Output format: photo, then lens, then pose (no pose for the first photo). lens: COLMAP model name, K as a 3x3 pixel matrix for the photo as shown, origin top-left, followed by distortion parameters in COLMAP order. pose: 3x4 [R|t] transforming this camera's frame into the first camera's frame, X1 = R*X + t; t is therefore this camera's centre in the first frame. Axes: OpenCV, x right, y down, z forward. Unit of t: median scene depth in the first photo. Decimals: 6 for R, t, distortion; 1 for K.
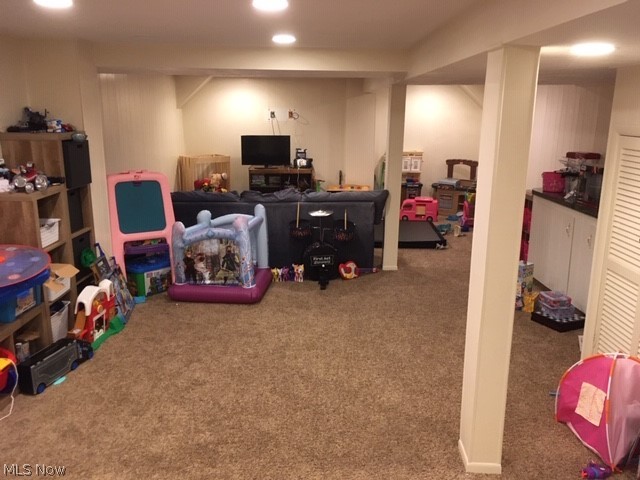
lens RADIAL K [[547.2, 0, 317.6], [0, 547.2, 240.7], [0, 0, 1]] dist [0.058885, -0.076540]
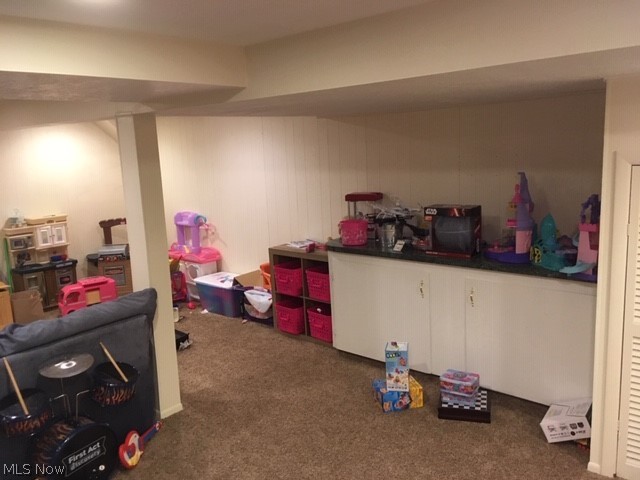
lens RADIAL K [[547.2, 0, 321.8], [0, 547.2, 239.3], [0, 0, 1]] dist [0.058885, -0.076540]
pose [[0.664326, -0.169899, 0.727877, -0.118499], [0.225221, 0.974064, 0.021807, -0.077605], [-0.712704, 0.149446, 0.685361, 0.300311]]
